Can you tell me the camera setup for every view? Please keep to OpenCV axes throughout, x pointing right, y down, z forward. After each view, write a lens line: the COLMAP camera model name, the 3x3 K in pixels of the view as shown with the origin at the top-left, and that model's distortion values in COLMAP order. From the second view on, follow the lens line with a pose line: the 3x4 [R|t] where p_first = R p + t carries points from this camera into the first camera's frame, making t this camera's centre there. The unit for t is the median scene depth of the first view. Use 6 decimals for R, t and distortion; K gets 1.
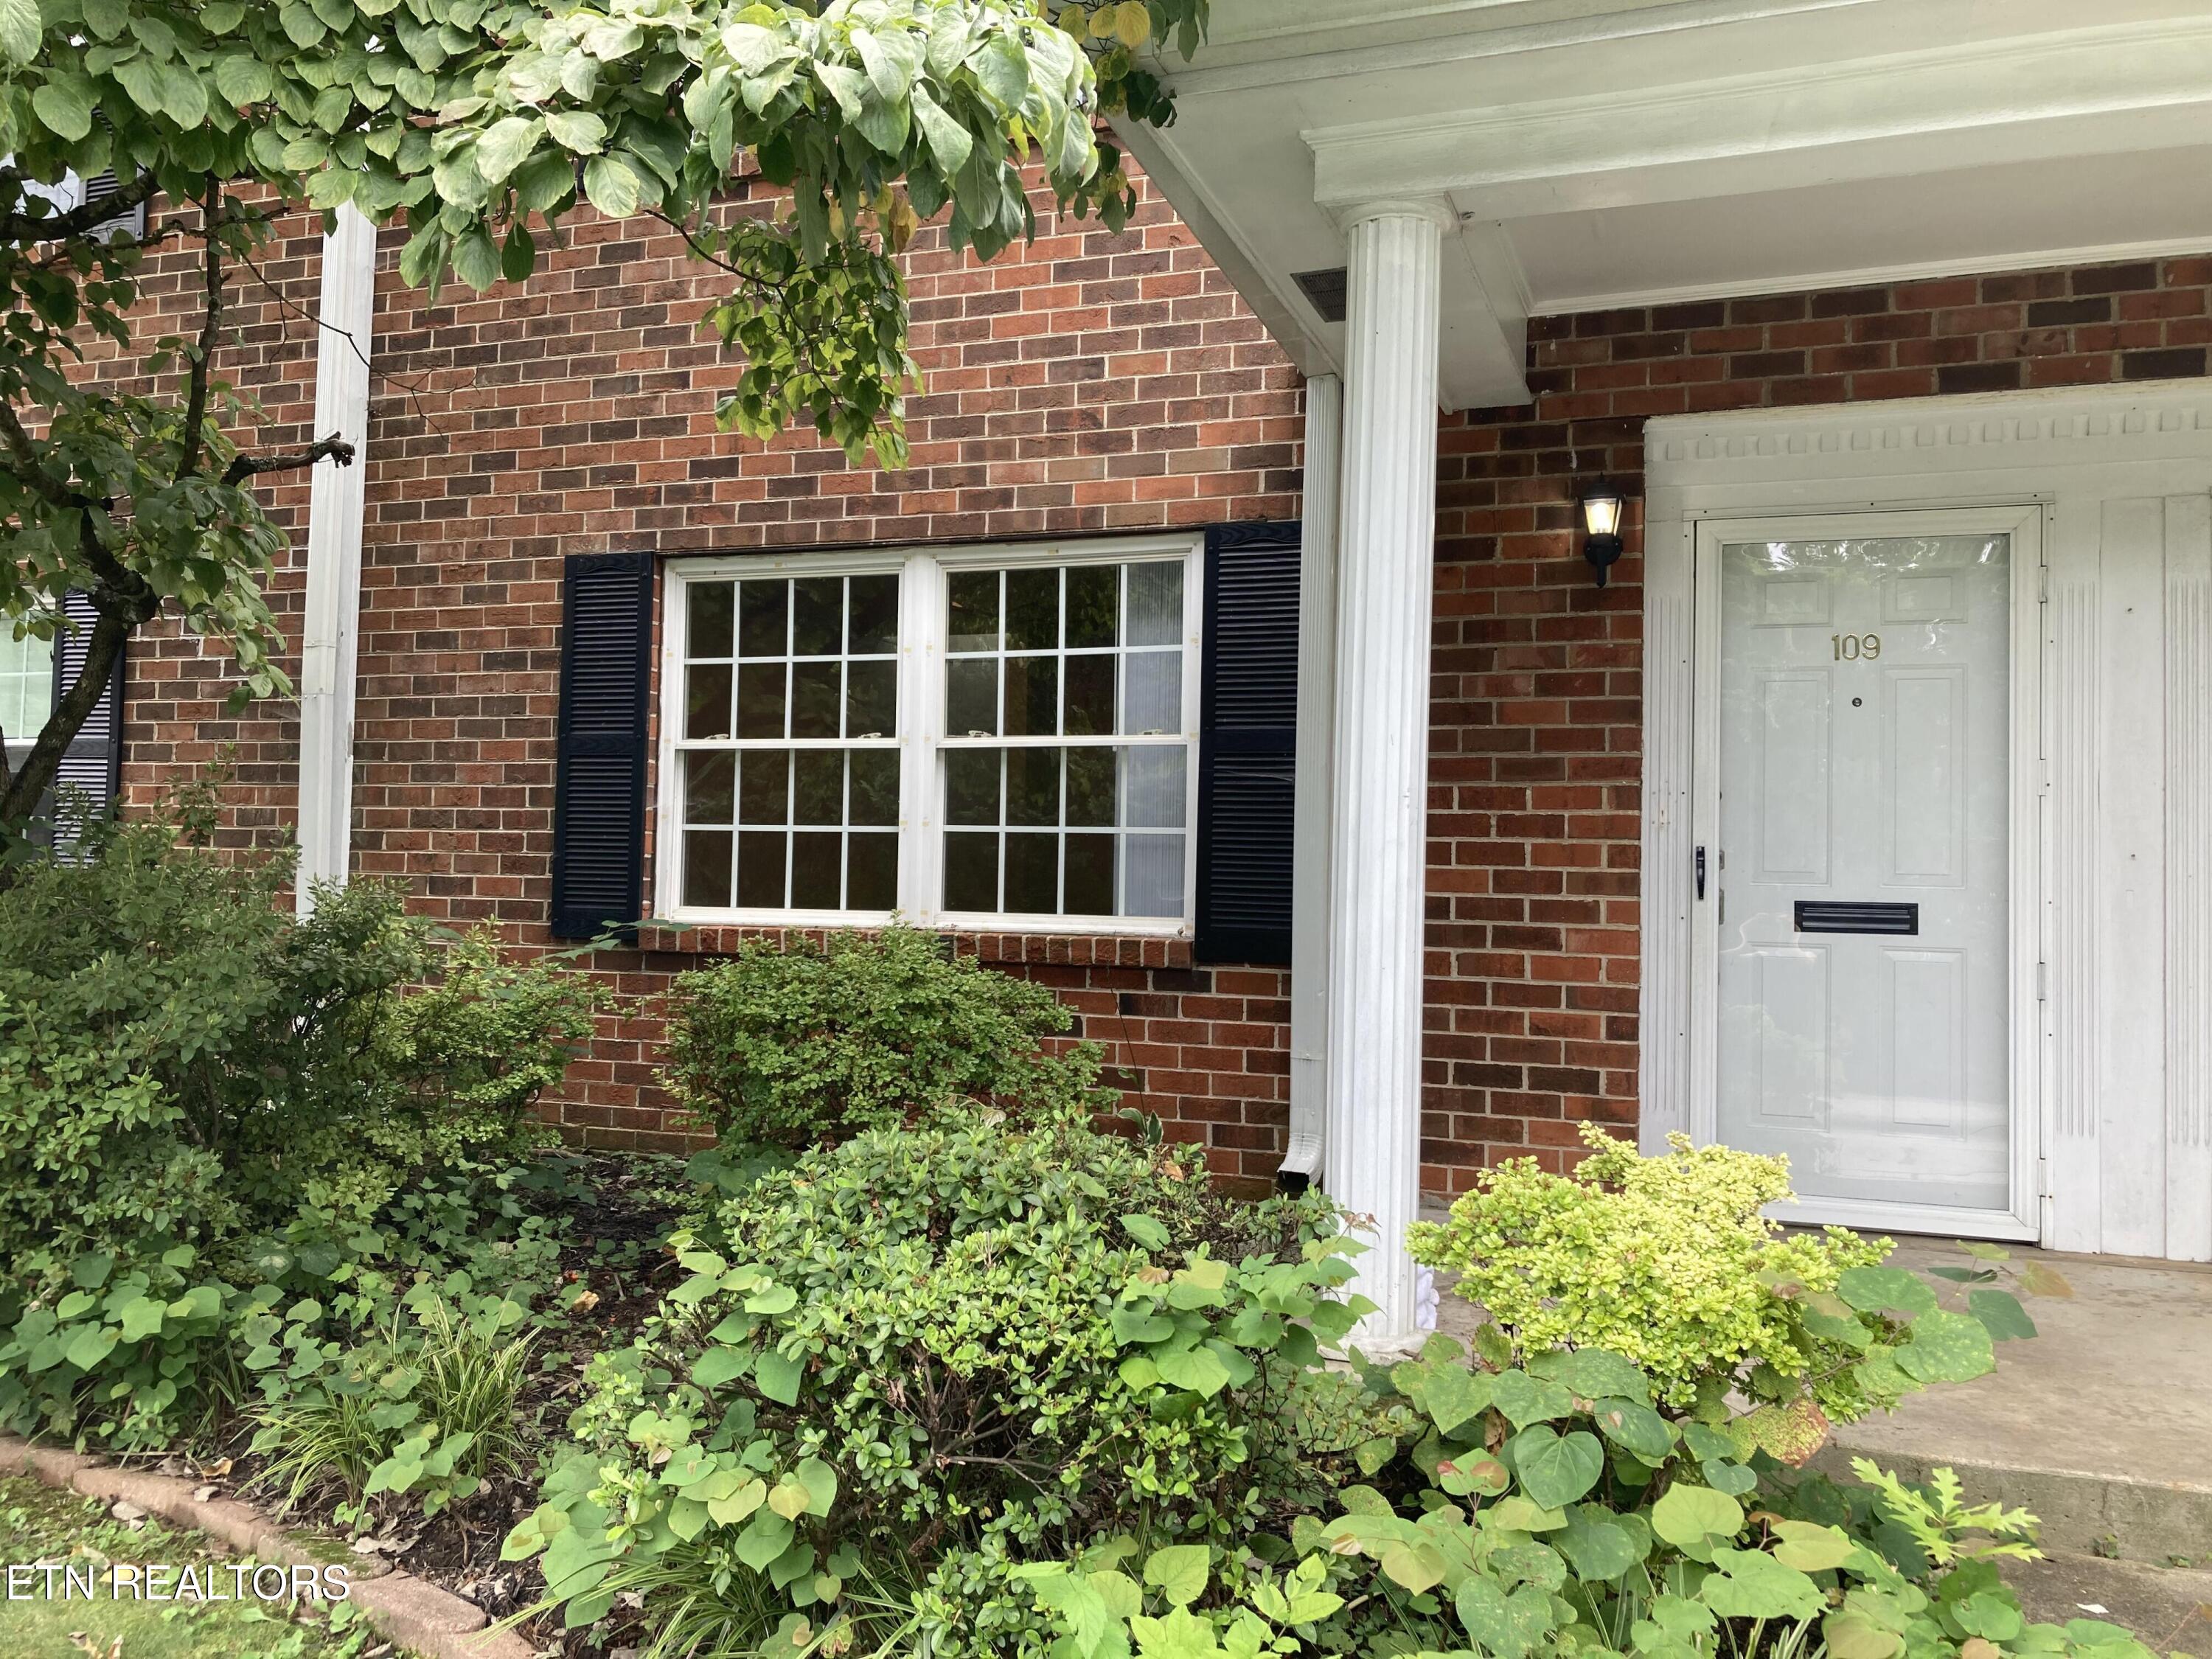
lens RADIAL K [[1826.5, 0, 1070.5], [0, 1826.5, 811.6], [0, 0, 1]] dist [0.077445, -0.124955]
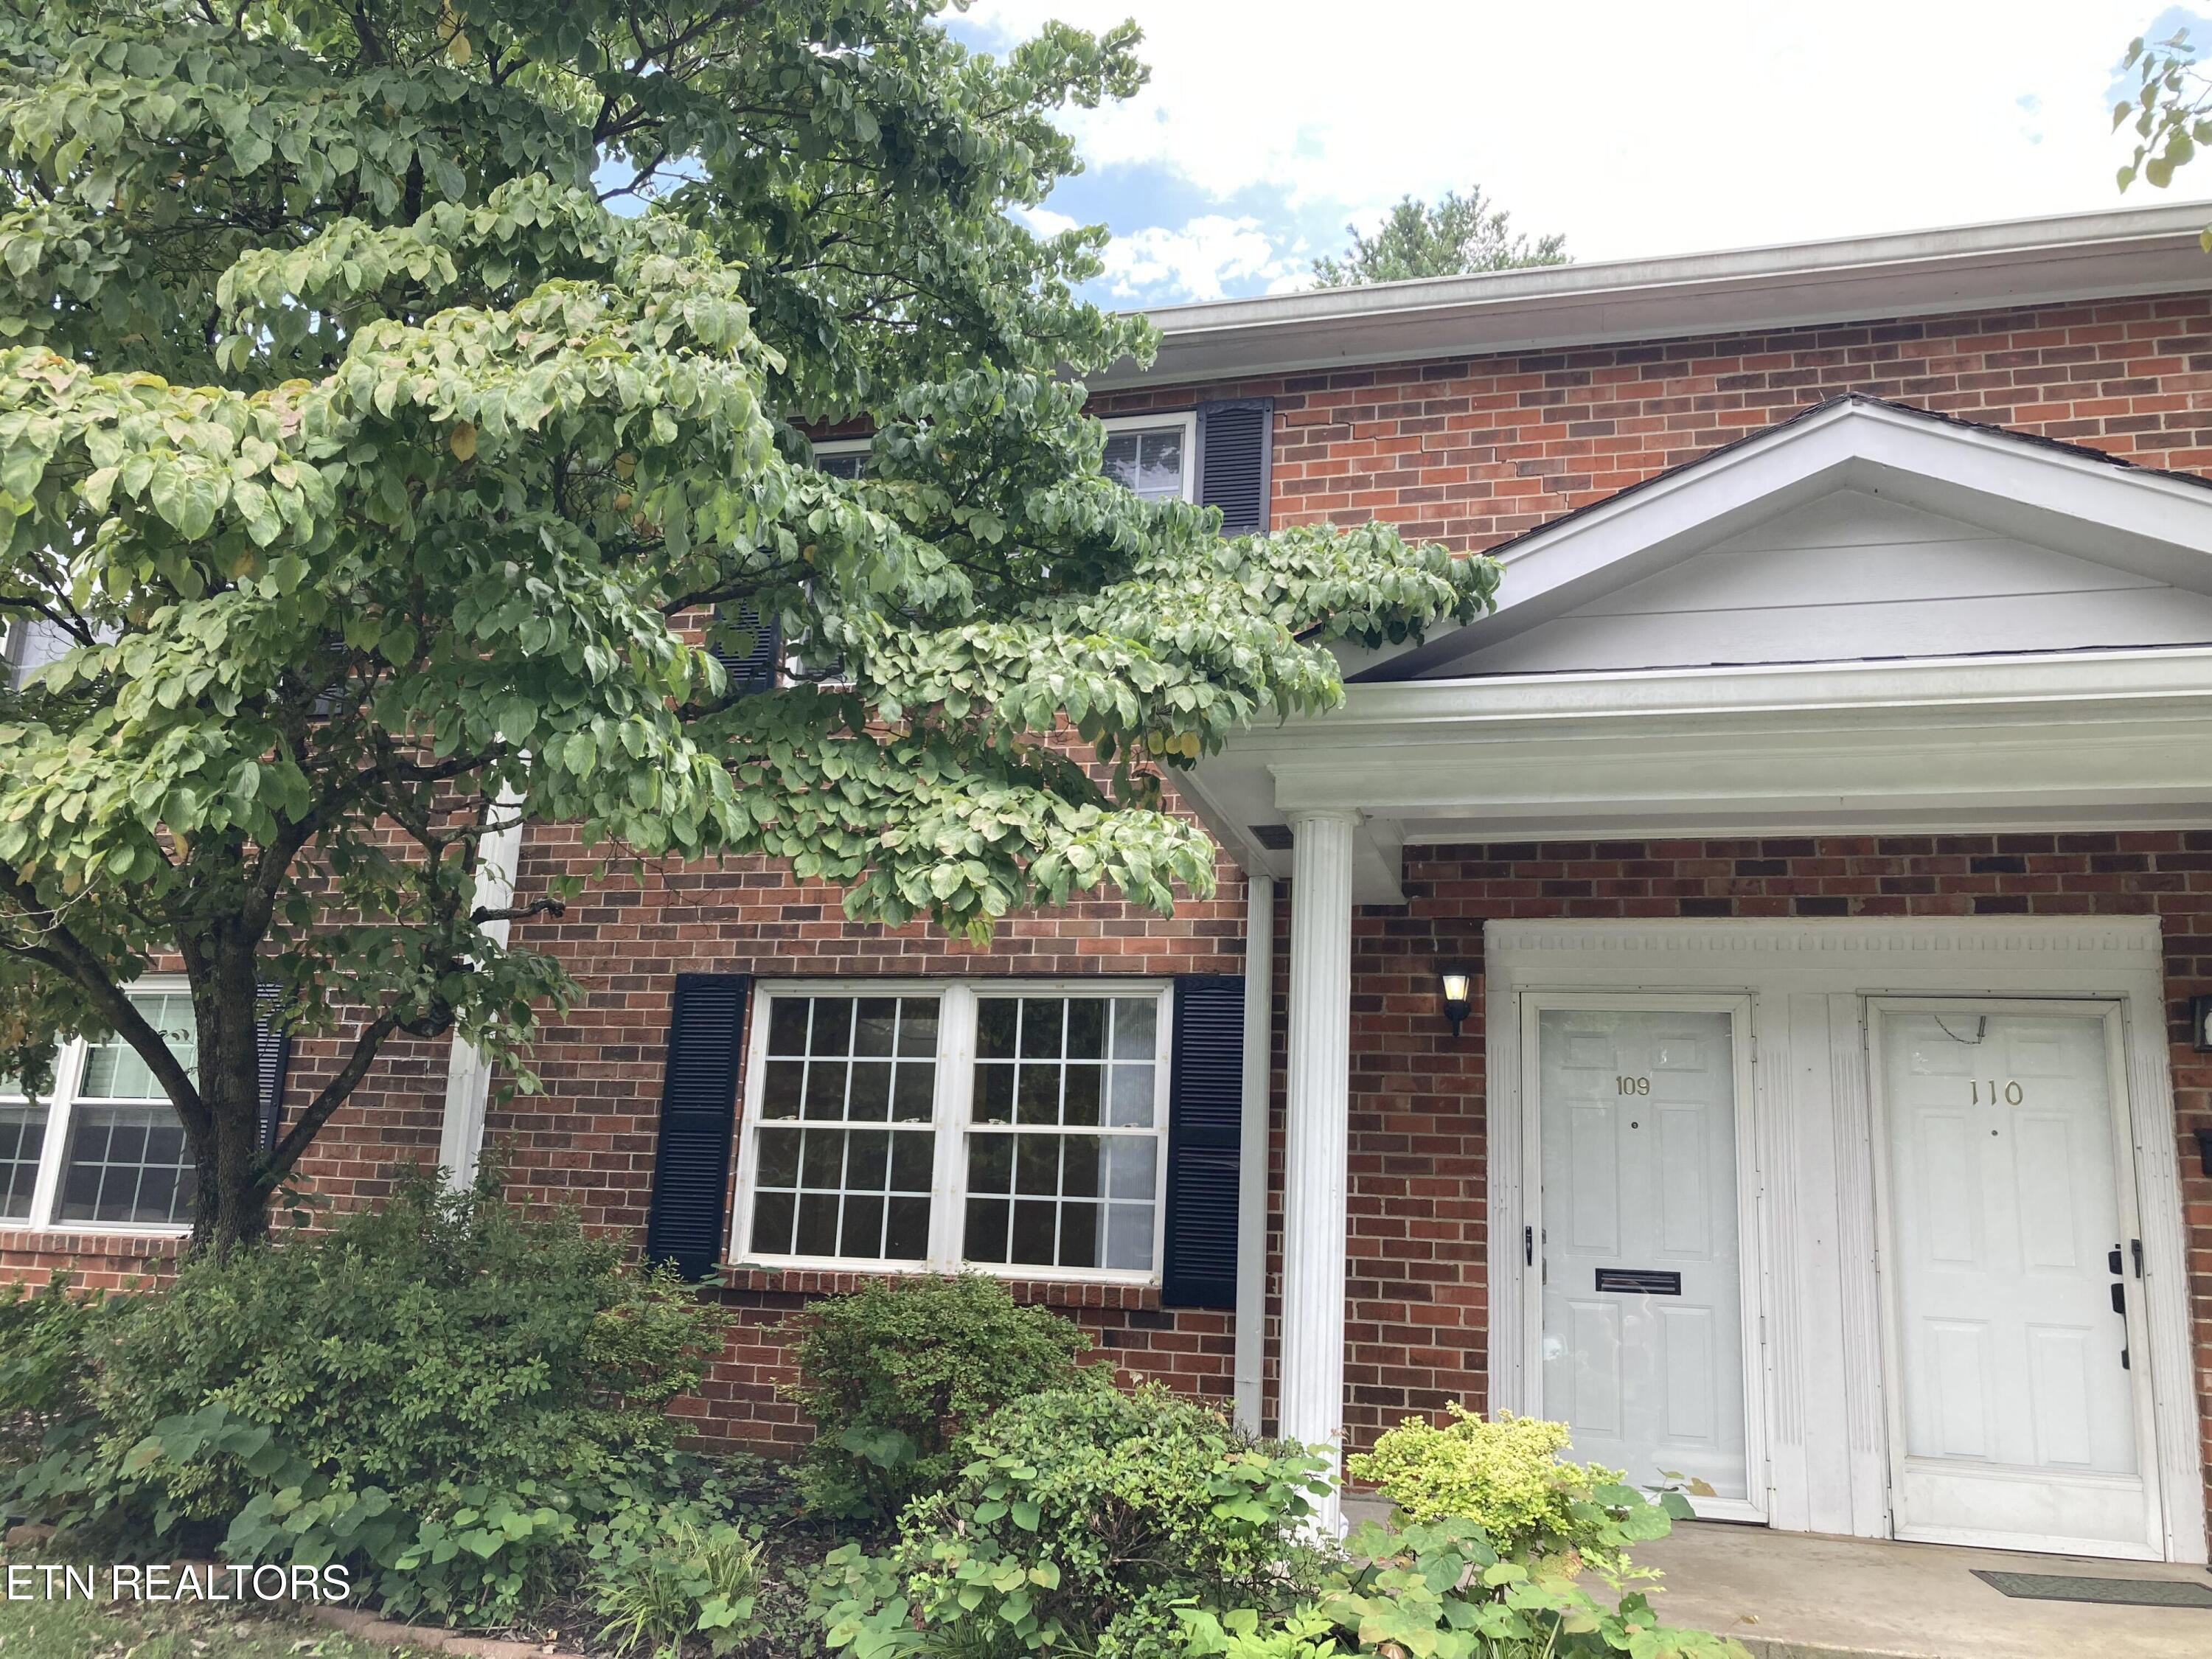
lens RADIAL K [[1844.6, 0, 1106.0], [0, 1844.6, 829.5], [0, 0, 1]] dist [0.066841, -0.140721]
pose [[0.995159, 0.043438, 0.088153, -0.114252], [-0.027103, 0.983533, -0.178685, -0.017187], [-0.094463, 0.175431, 0.979949, -0.402521]]
